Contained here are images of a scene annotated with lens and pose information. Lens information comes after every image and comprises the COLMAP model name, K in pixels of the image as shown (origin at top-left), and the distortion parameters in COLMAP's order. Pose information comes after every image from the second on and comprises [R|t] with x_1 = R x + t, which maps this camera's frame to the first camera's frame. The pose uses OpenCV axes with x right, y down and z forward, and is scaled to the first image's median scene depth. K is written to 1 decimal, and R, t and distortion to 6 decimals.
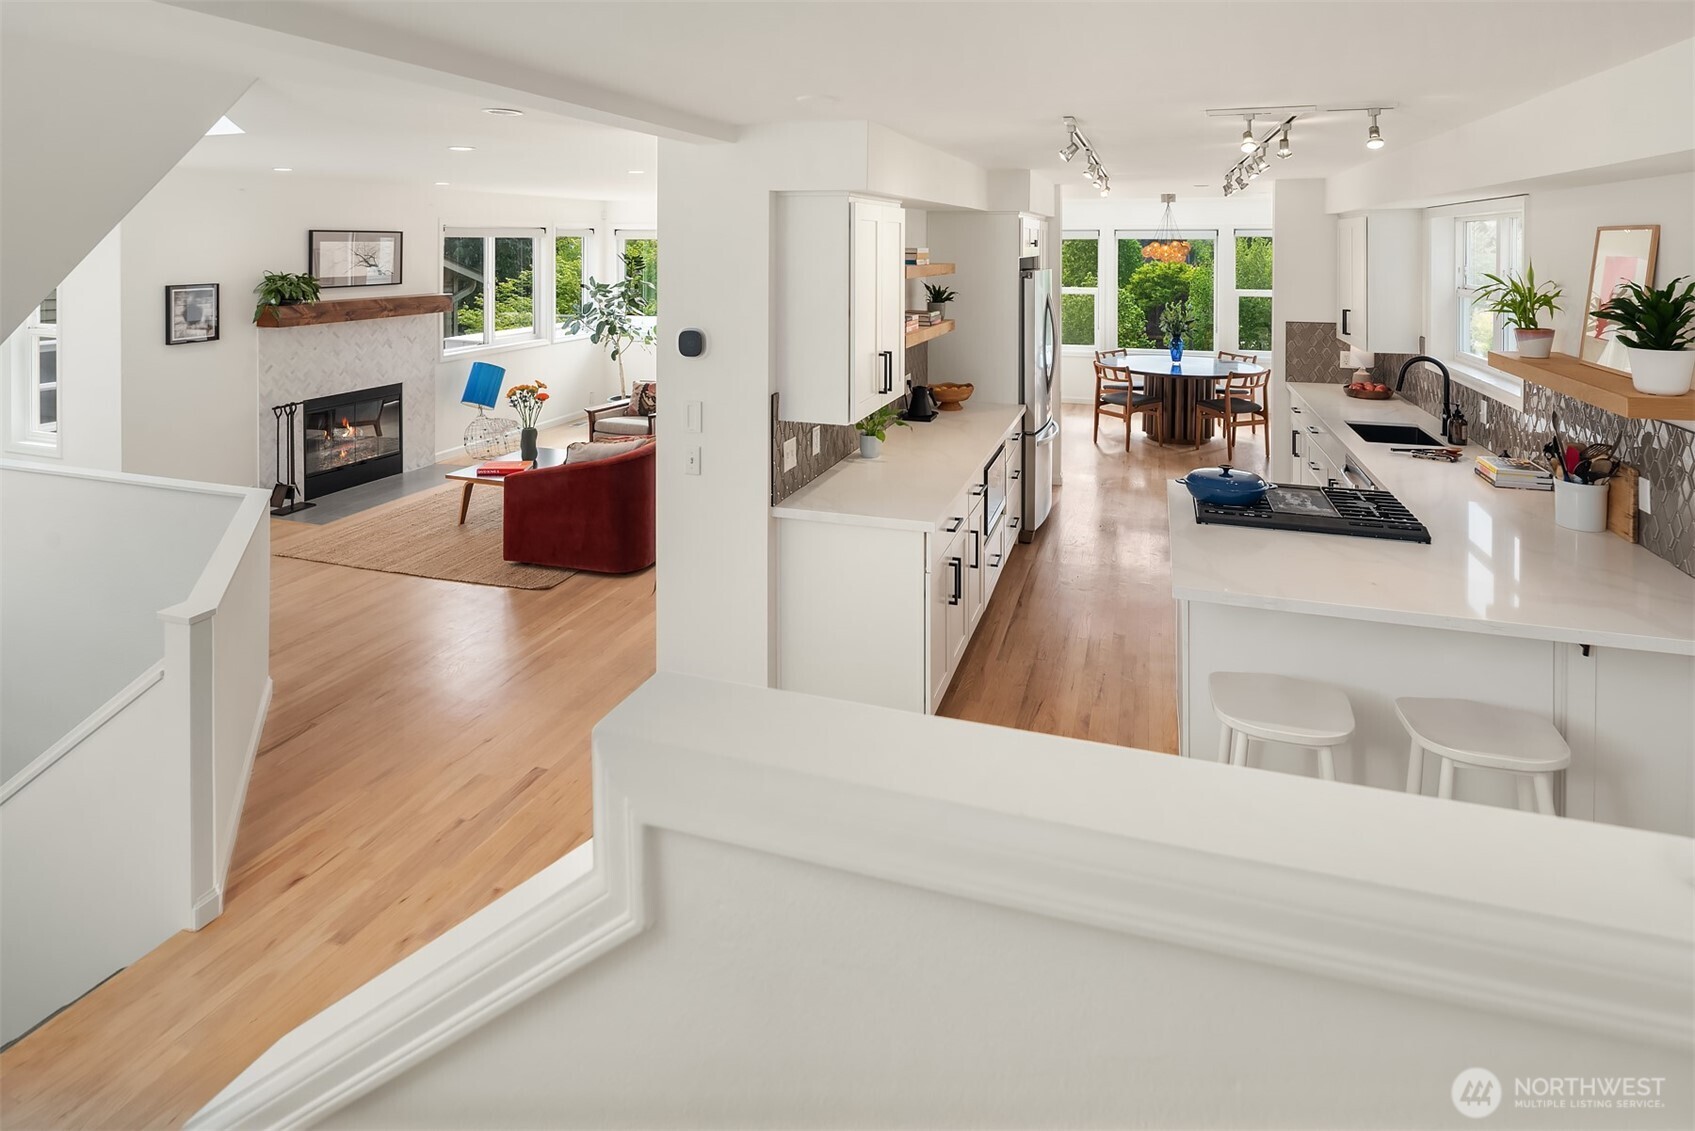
lens RADIAL K [[935.2, 0, 853.1], [0, 935.2, 256.5], [0, 0, 1]] dist [-0.003178, -0.001939]
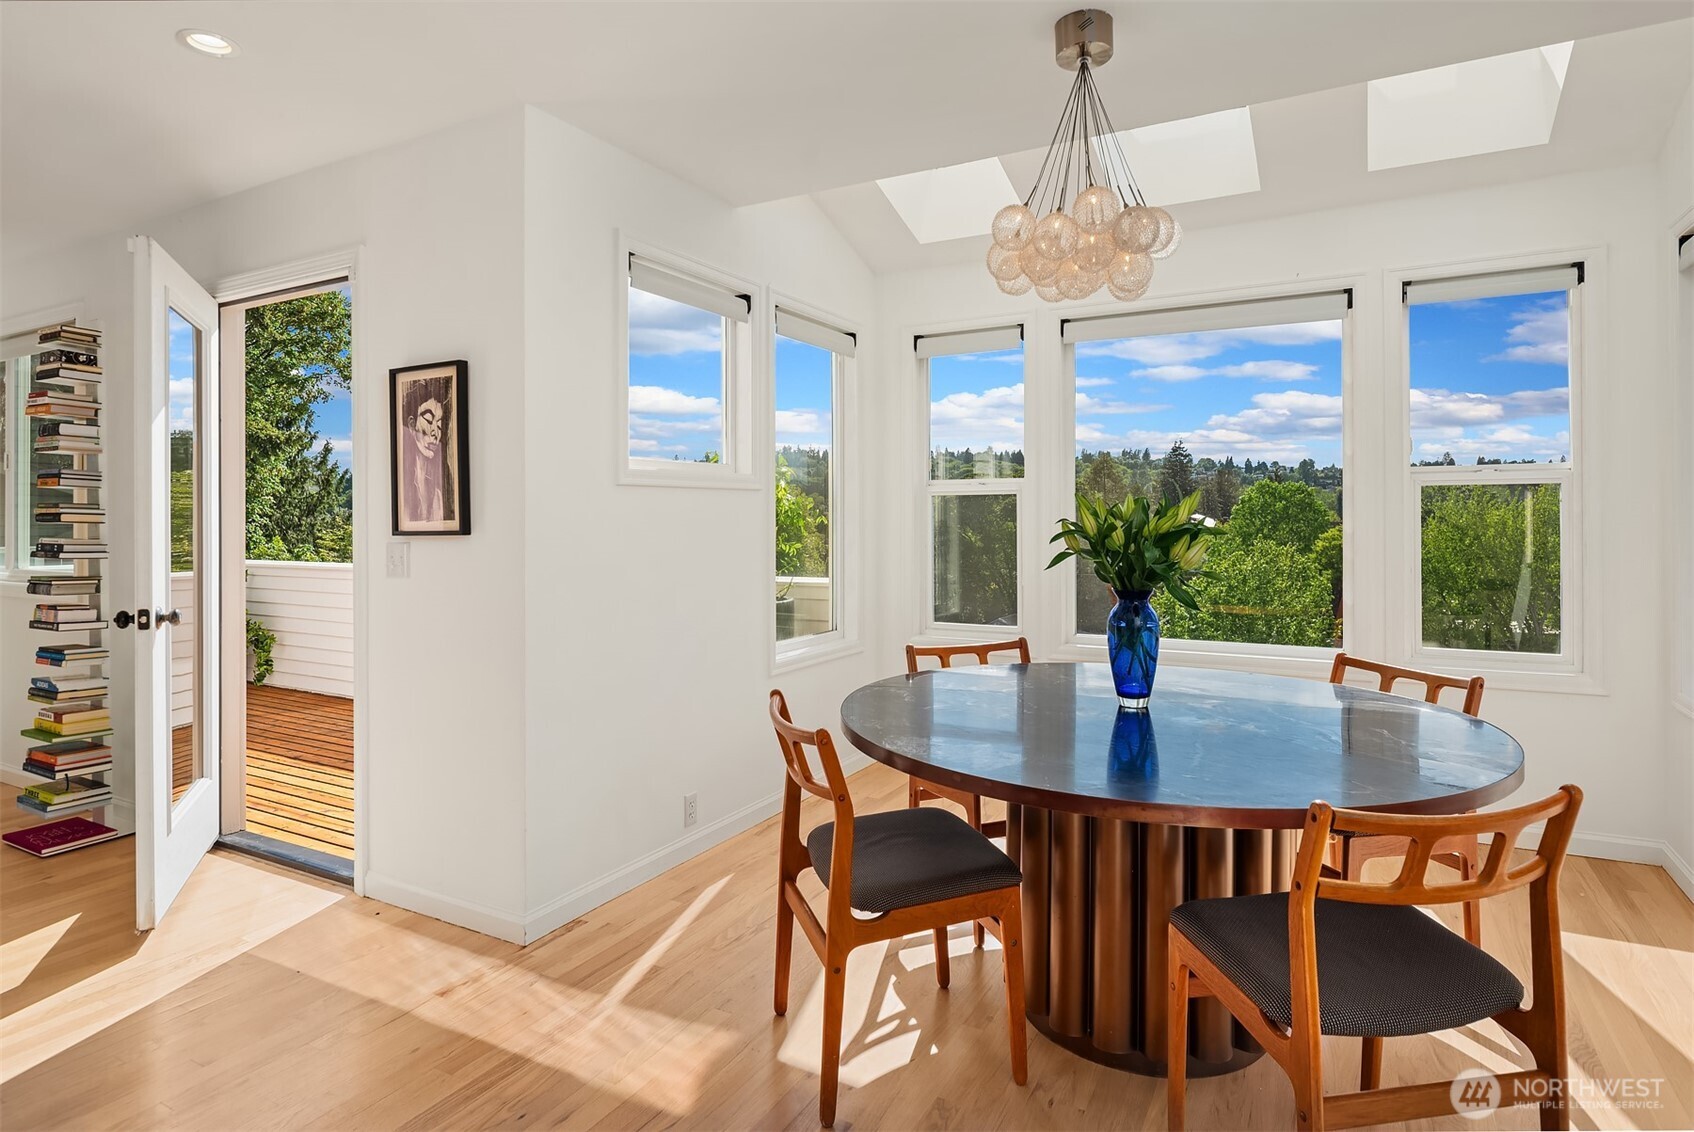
lens RADIAL K [[918.0, 0, 869.5], [0, 918.0, 527.5], [0, 0, 1]] dist [0.000004, -0.008060]
pose [[0.984656, -0.004569, -0.174448, 0.501501], [0.004111, 0.999987, -0.002990, 0.104783], [0.174459, 0.002227, 0.984662, 1.170711]]
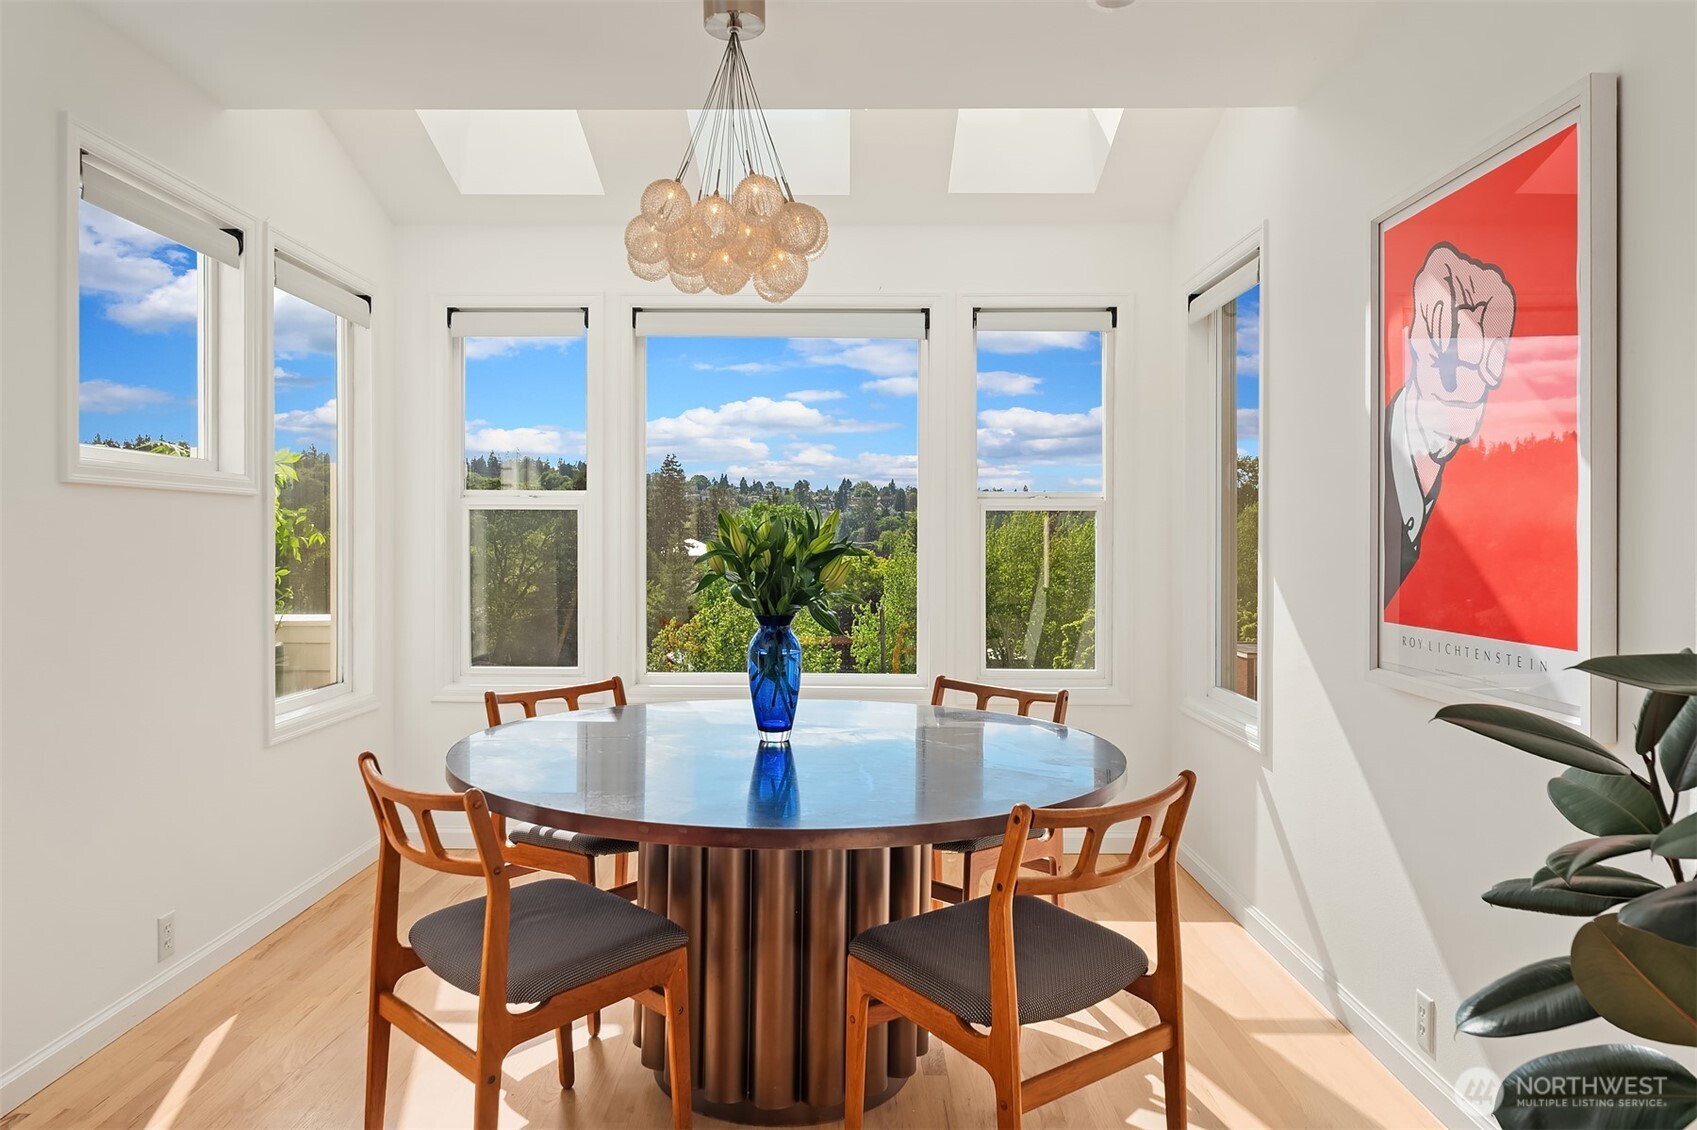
lens RADIAL K [[1105.2, 0, 848.5], [0, 1105.2, 565.0], [0, 0, 1]] dist [-0.003447, -0.002043]
pose [[0.951467, -0.003791, 0.307729, 0.437788], [0.001211, 0.999963, 0.008574, 0.107219], [-0.307750, -0.007785, 0.951435, 1.152142]]
